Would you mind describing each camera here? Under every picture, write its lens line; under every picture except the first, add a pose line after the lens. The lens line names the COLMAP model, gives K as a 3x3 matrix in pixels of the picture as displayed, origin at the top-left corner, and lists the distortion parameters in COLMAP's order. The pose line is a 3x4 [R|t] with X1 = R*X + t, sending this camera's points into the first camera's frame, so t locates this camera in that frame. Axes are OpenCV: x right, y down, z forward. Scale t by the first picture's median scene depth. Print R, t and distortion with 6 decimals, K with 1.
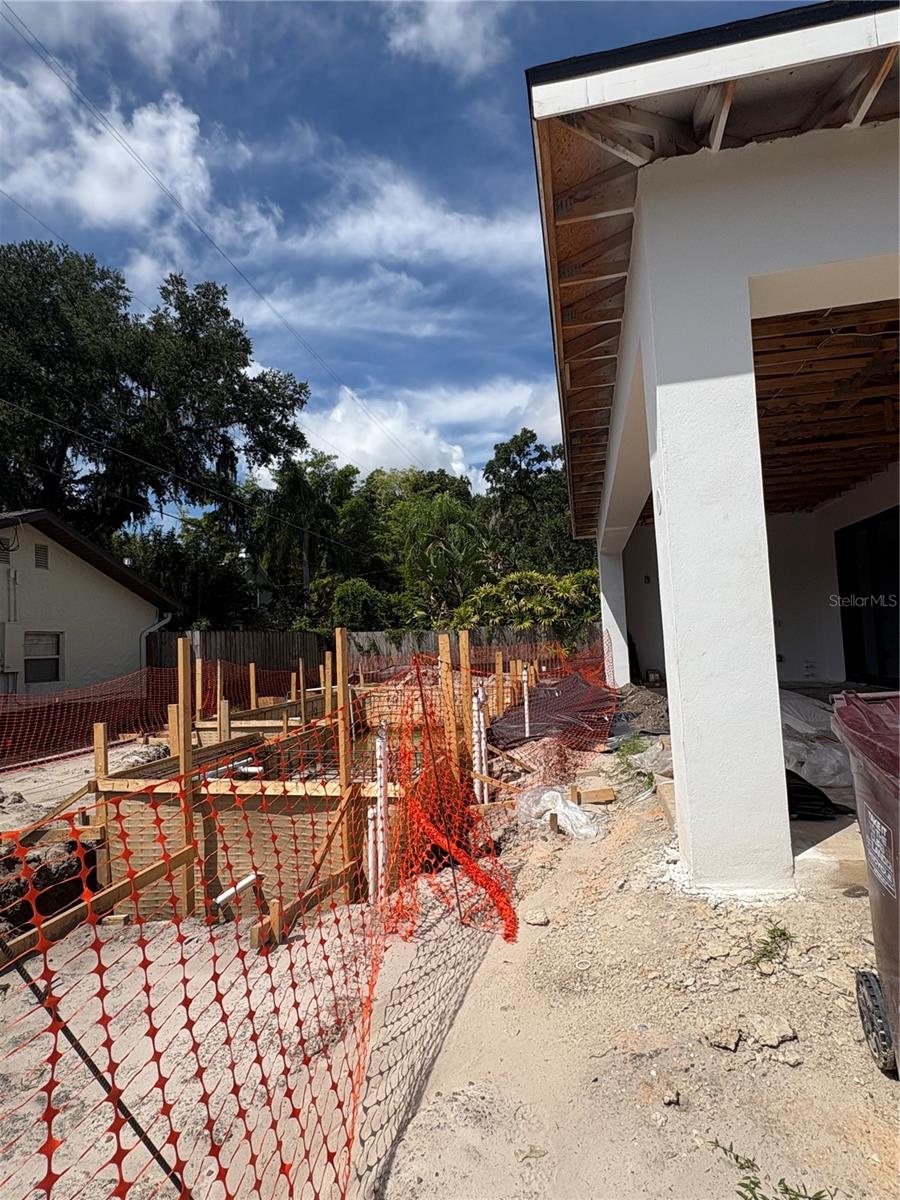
lens RADIAL K [[653.9, 0, 447.0], [0, 653.9, 599.3], [0, 0, 1]] dist [-0.002173, 0.001575]
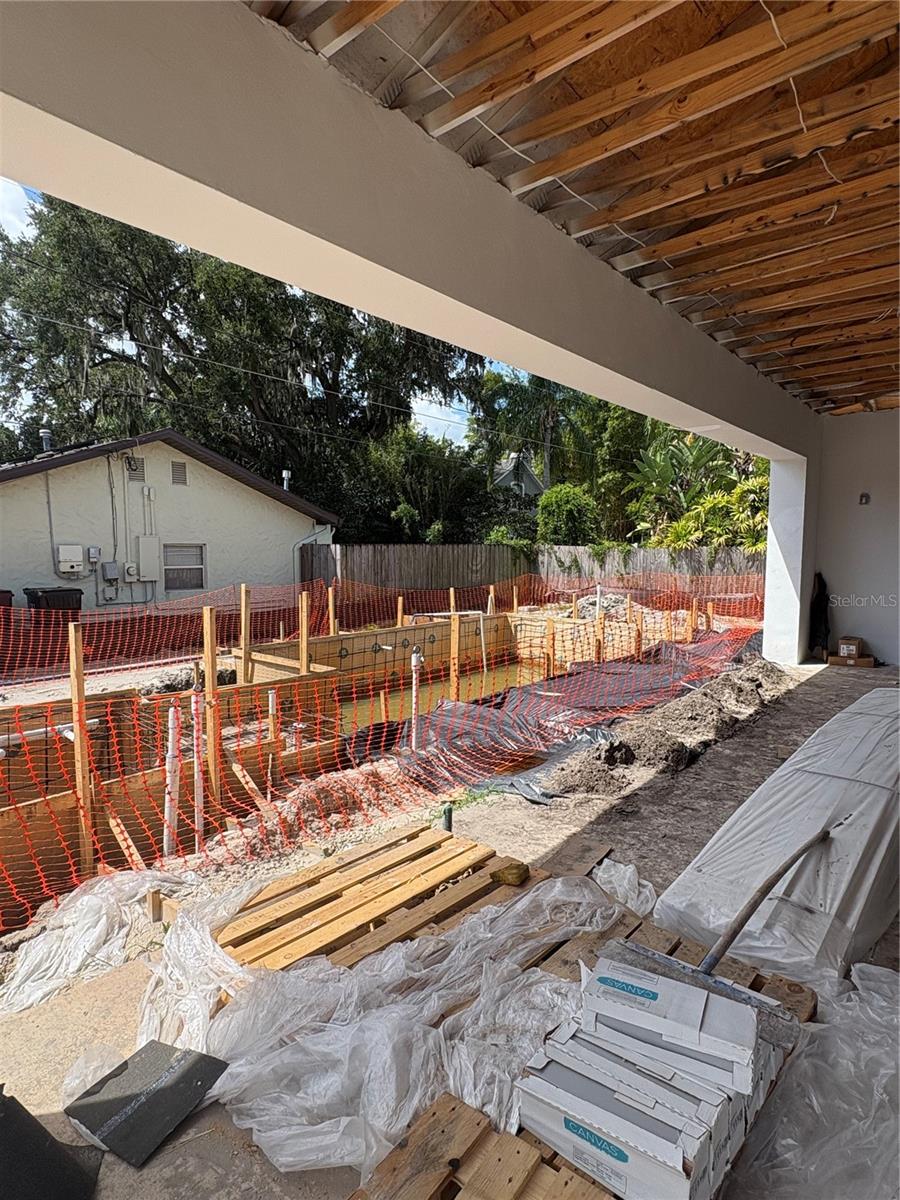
lens RADIAL K [[653.9, 0, 449.8], [0, 653.9, 604.6], [0, 0, 1]] dist [-0.002173, 0.001575]
pose [[0.874825, 0.088041, -0.476371, 0.168814], [-0.006485, 0.985387, 0.170205, -0.022037], [0.484395, -0.145811, 0.862613, 0.149370]]
